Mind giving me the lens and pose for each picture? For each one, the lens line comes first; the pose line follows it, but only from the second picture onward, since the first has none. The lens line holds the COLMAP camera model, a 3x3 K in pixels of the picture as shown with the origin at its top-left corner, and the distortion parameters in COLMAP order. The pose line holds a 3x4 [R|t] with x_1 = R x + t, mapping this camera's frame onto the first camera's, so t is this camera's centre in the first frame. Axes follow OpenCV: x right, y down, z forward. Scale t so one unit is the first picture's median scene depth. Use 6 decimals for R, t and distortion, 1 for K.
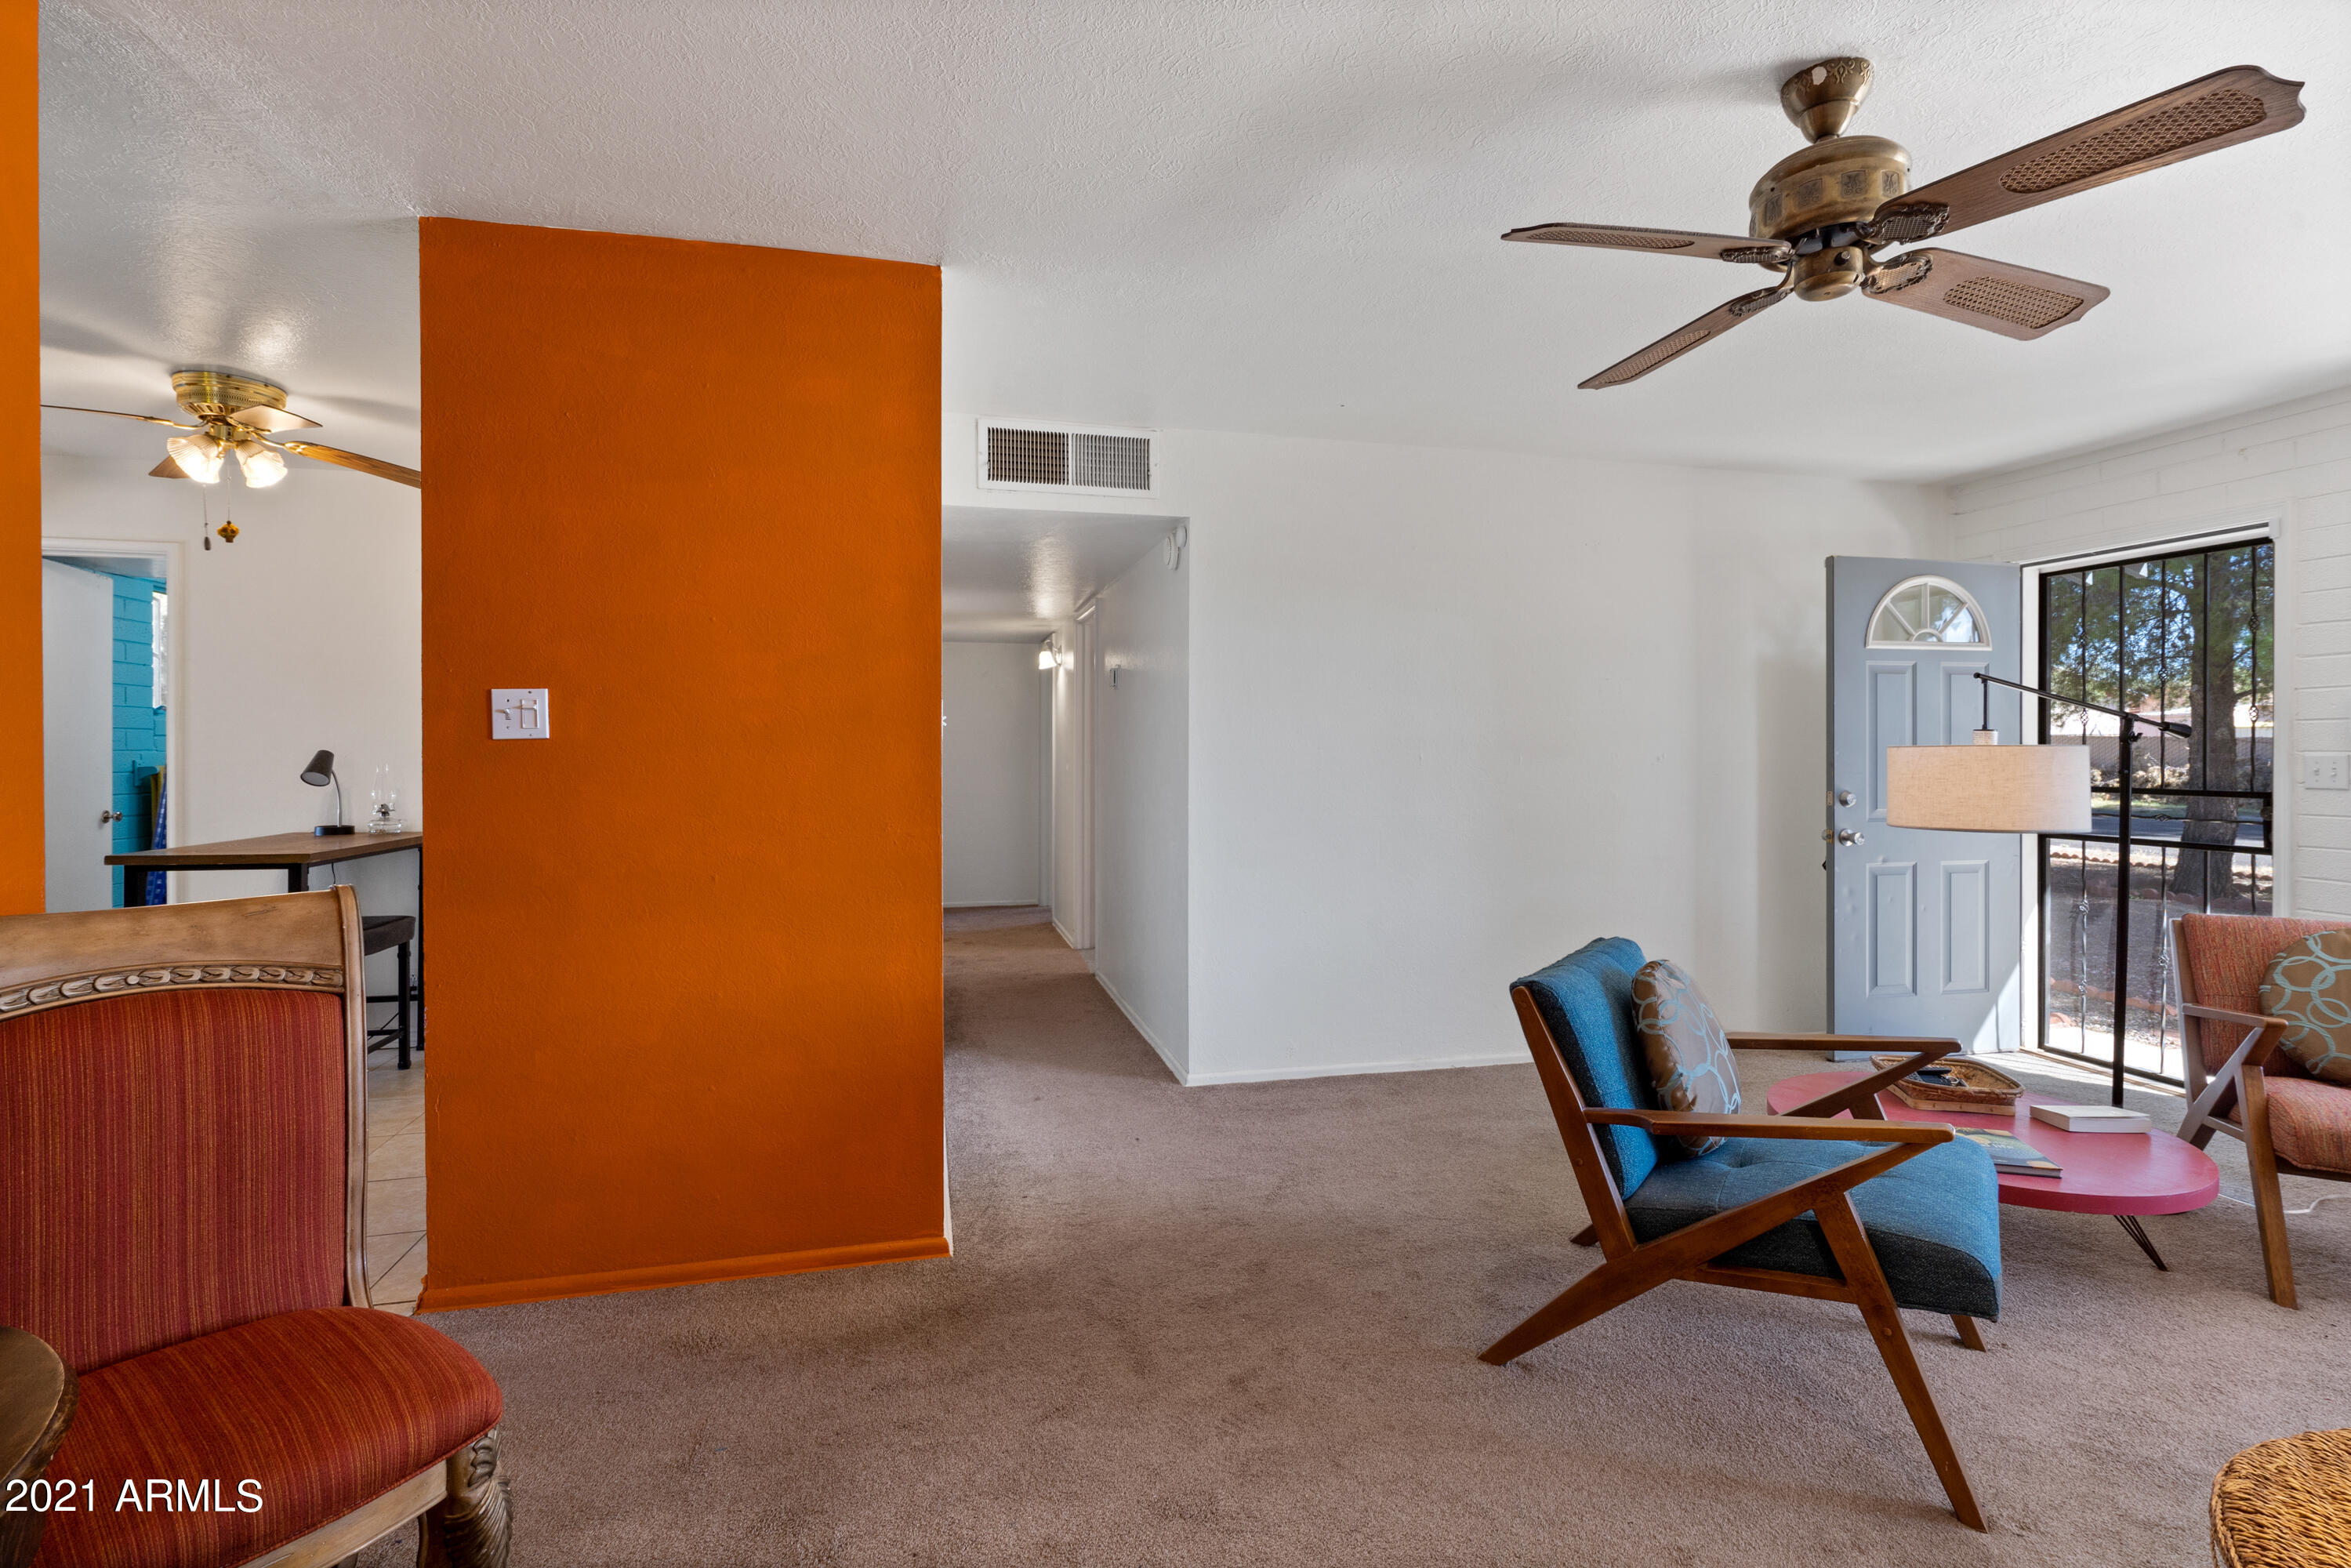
lens RADIAL K [[1104.2, 0, 1175.5], [0, 1104.2, 784.0], [0, 0, 1]] dist [-0.001909, -0.000319]
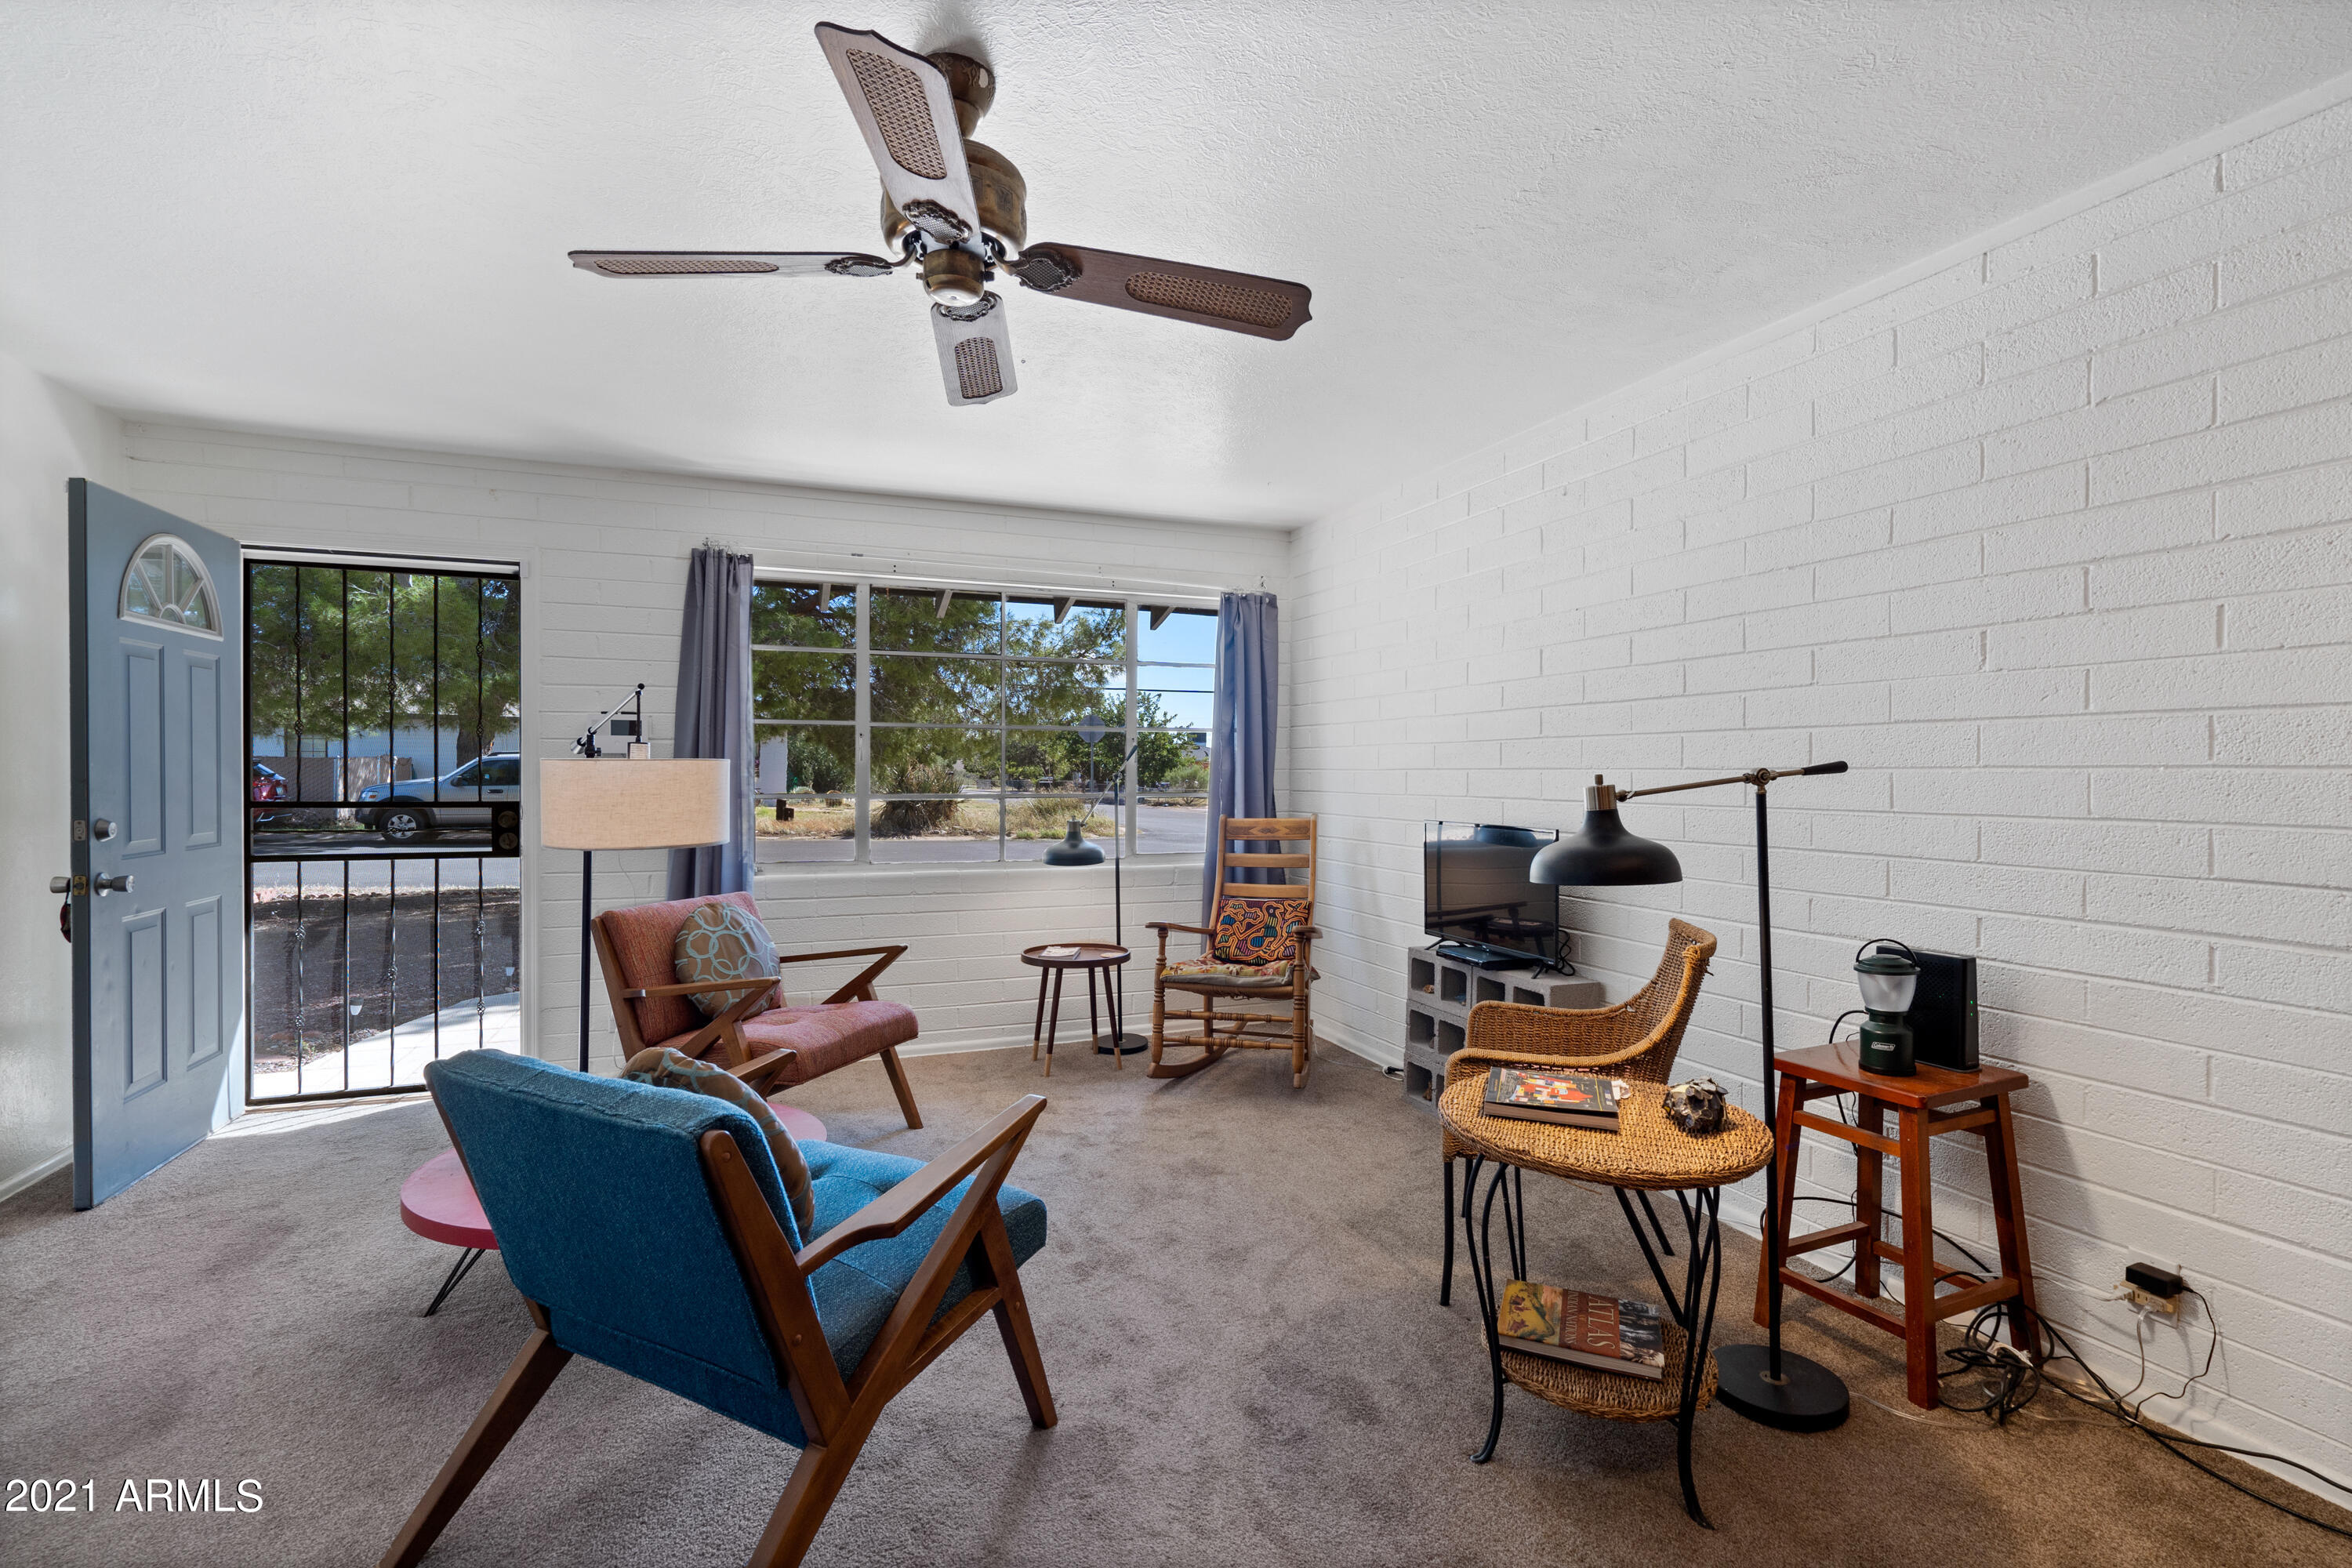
lens RADIAL K [[1104.6, 0, 1176.0], [0, 1104.6, 784.0], [0, 0, 1]] dist [-0.001909, -0.000319]
pose [[-0.097714, -0.017675, 0.995058, -0.164831], [0.028902, 0.999370, 0.020590, -0.010559], [-0.994795, 0.030771, -0.097142, 0.383305]]
